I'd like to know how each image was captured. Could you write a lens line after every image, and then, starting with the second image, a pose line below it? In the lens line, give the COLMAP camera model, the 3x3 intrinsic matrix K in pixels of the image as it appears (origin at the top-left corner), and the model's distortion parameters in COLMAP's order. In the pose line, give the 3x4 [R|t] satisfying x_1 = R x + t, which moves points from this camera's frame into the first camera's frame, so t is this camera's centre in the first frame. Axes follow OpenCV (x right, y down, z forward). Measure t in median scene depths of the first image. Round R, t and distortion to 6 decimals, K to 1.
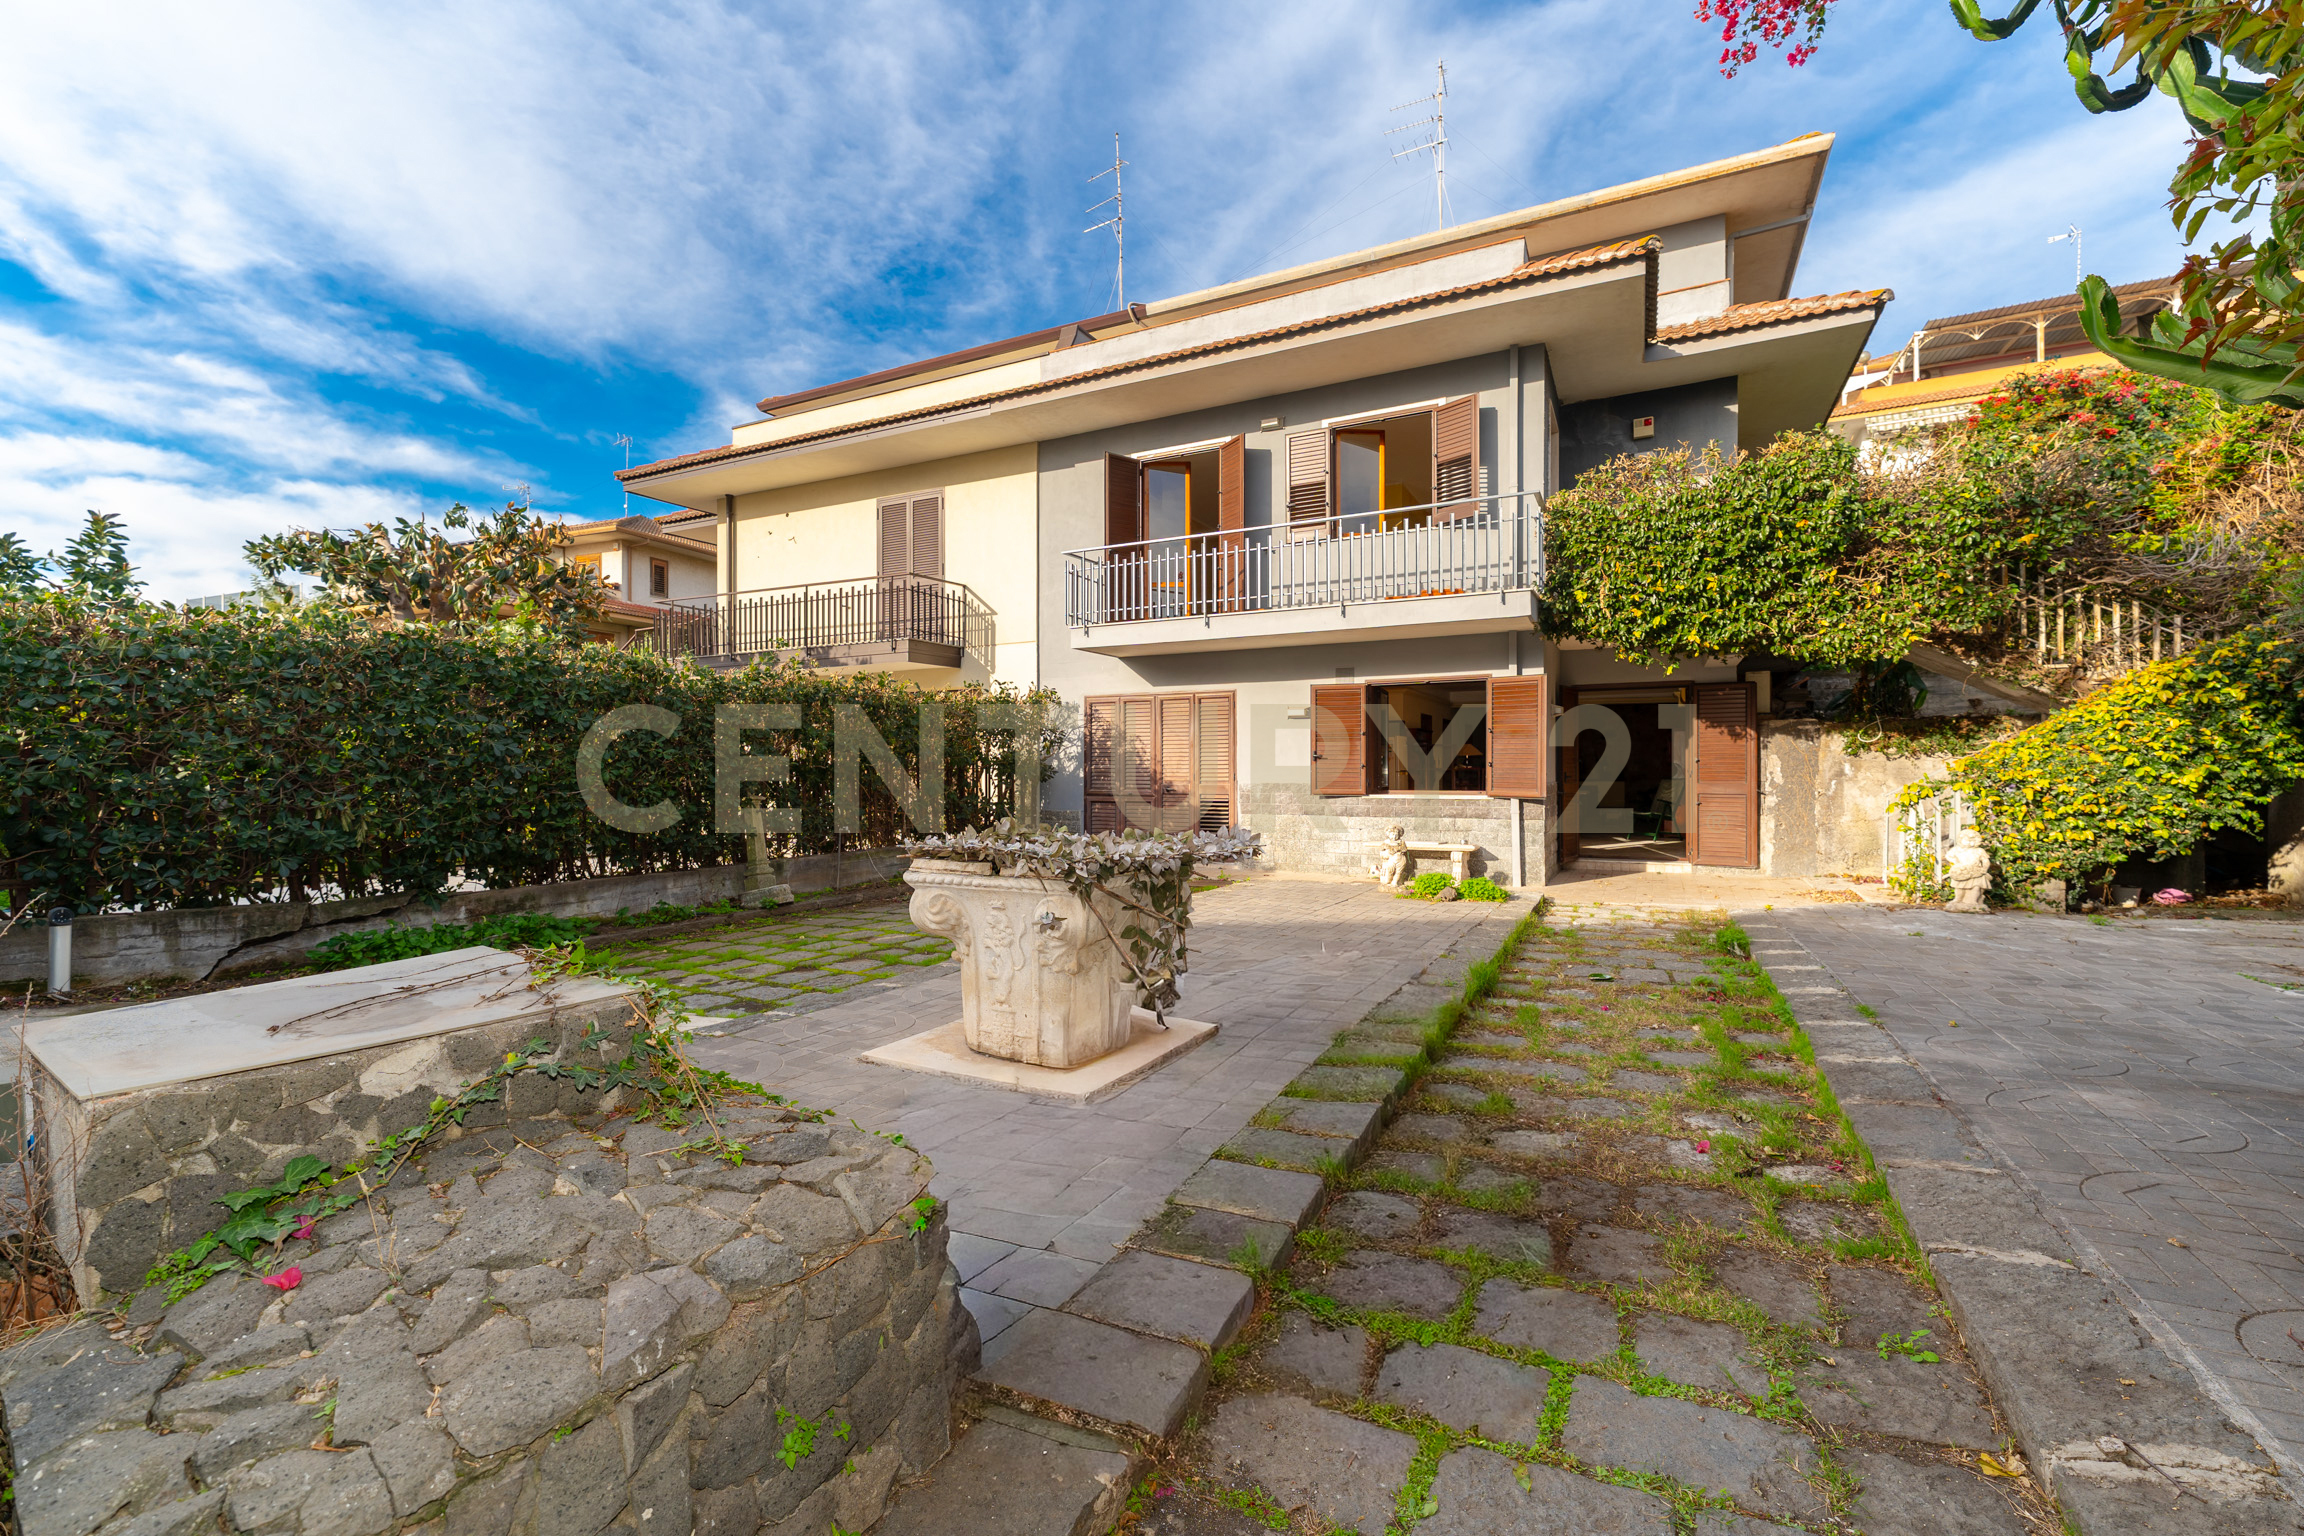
lens RADIAL K [[924.4, 0, 1151.9], [0, 924.4, 759.9], [0, 0, 1]] dist [-0.001329, -0.000622]
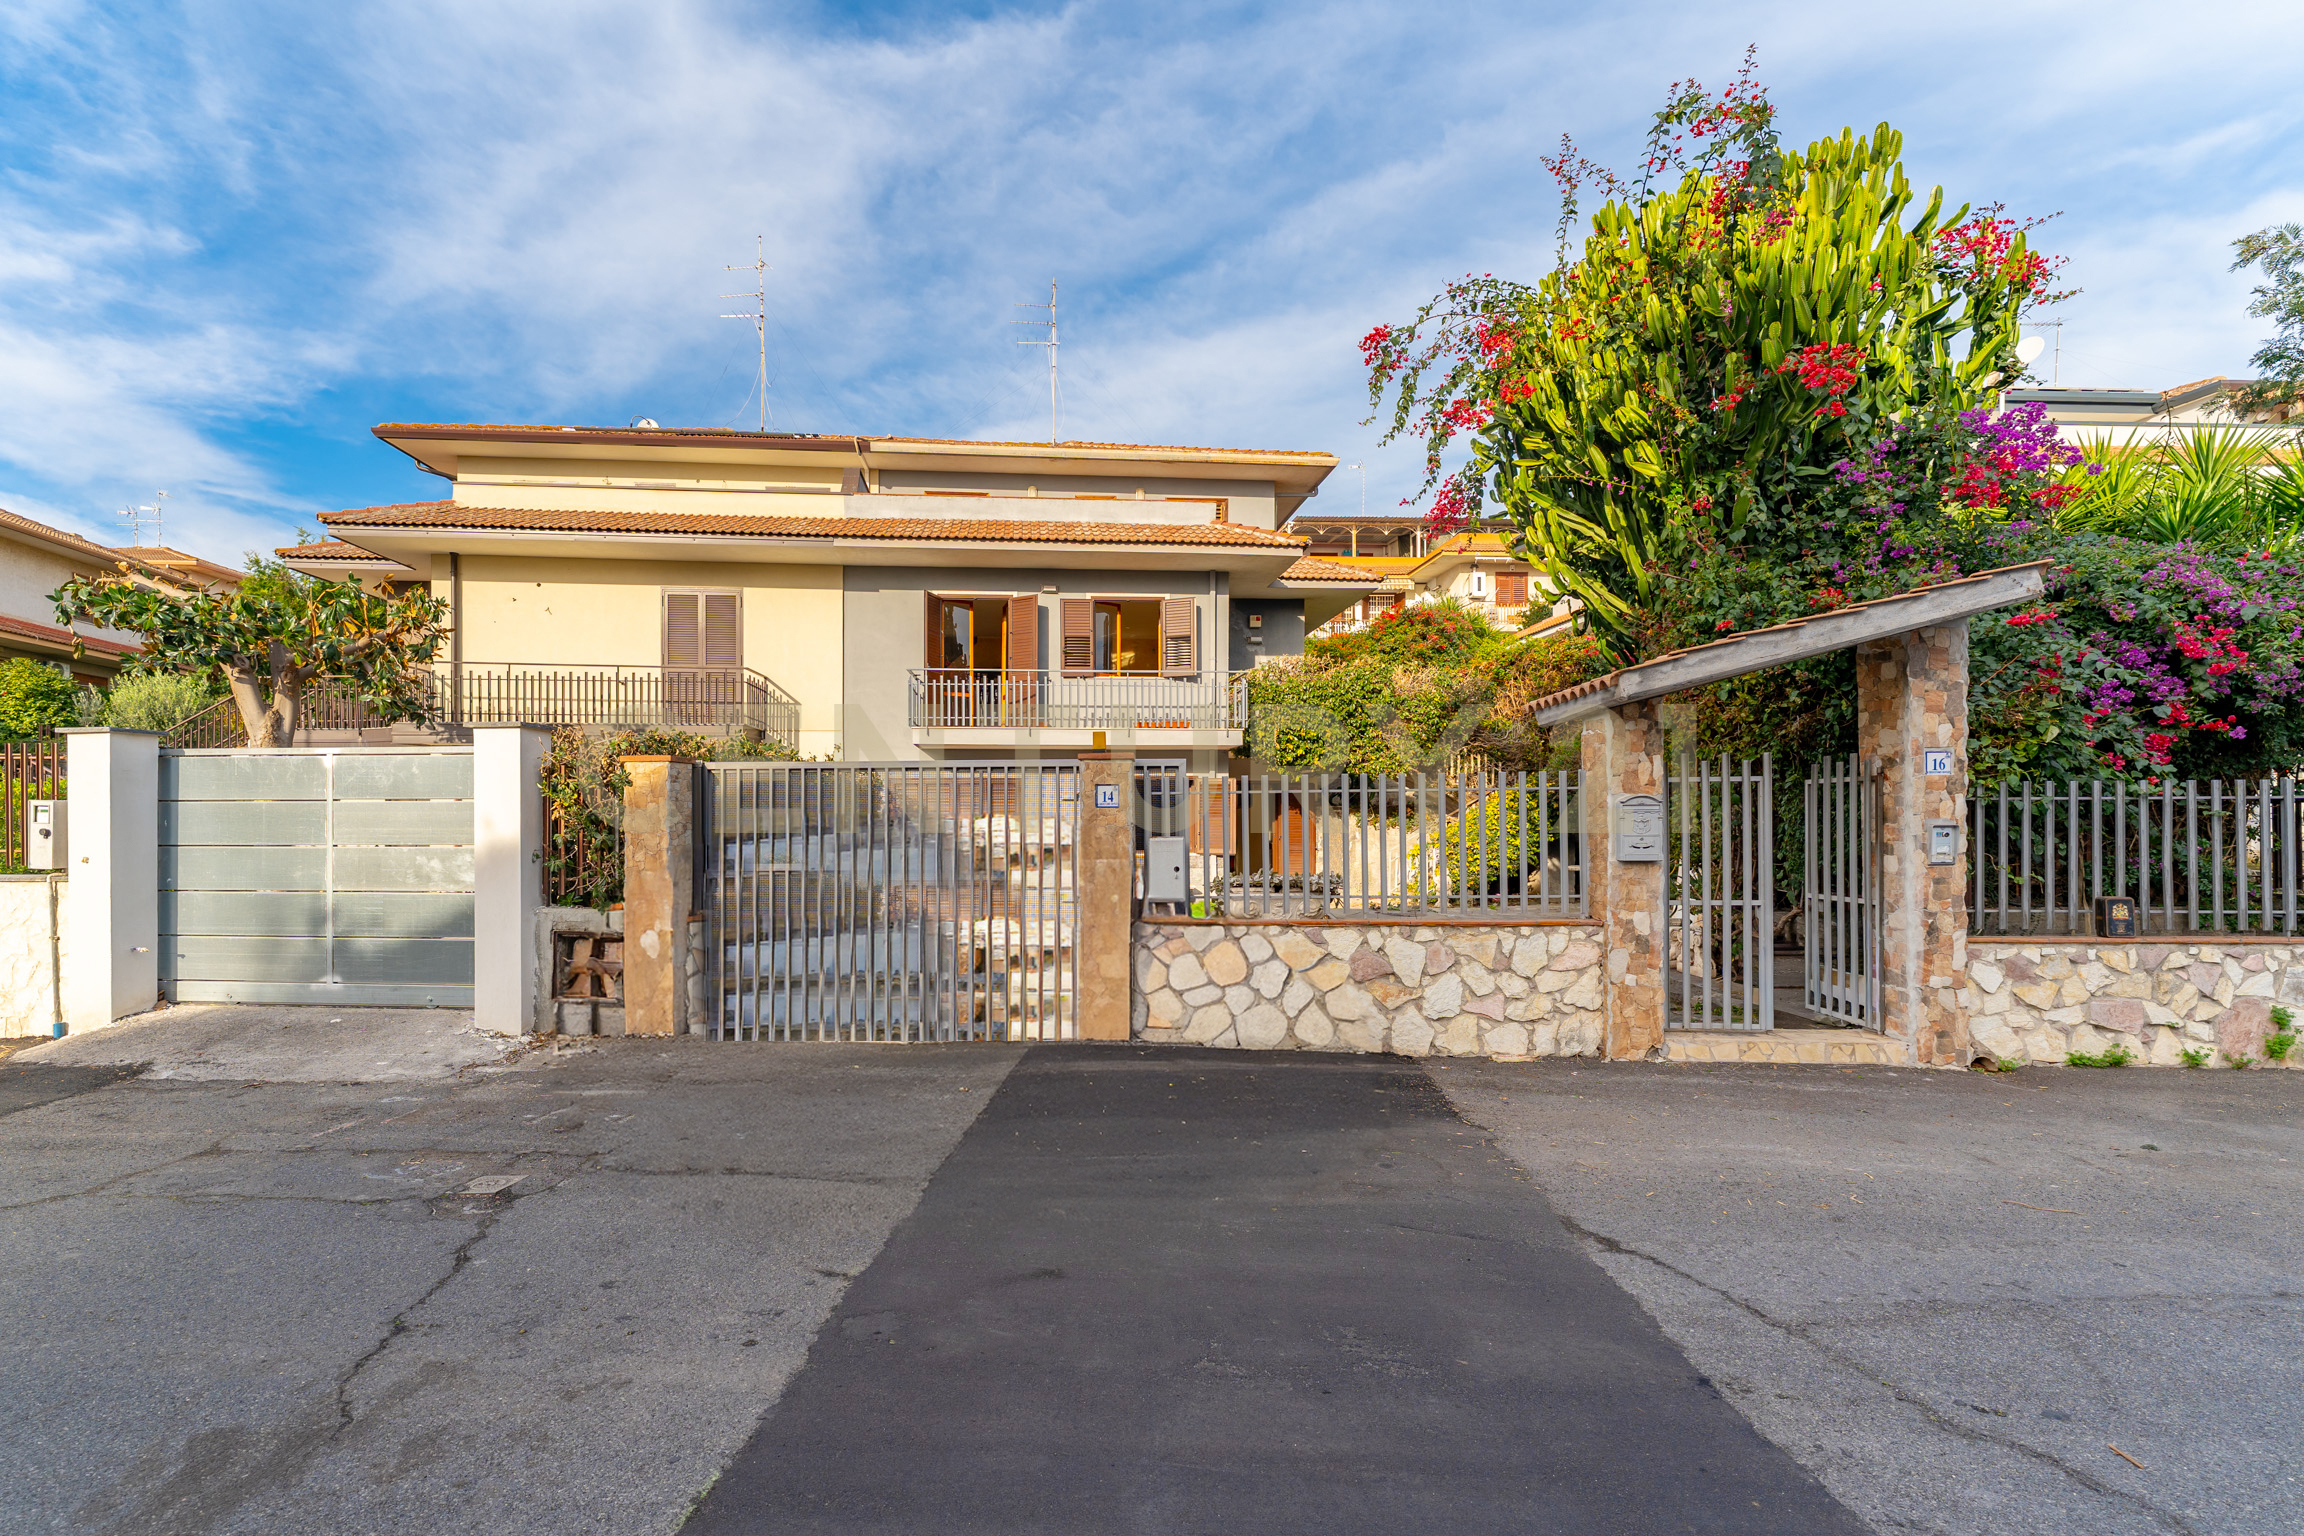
lens RADIAL K [[924.4, 0, 1151.9], [0, 924.4, 759.9], [0, 0, 1]] dist [-0.001329, -0.000622]
pose [[0.843315, 0.041814, 0.535791, -0.463552], [-0.001343, 0.997129, -0.075705, -0.005545], [-0.537418, 0.063124, 0.840950, -0.220295]]
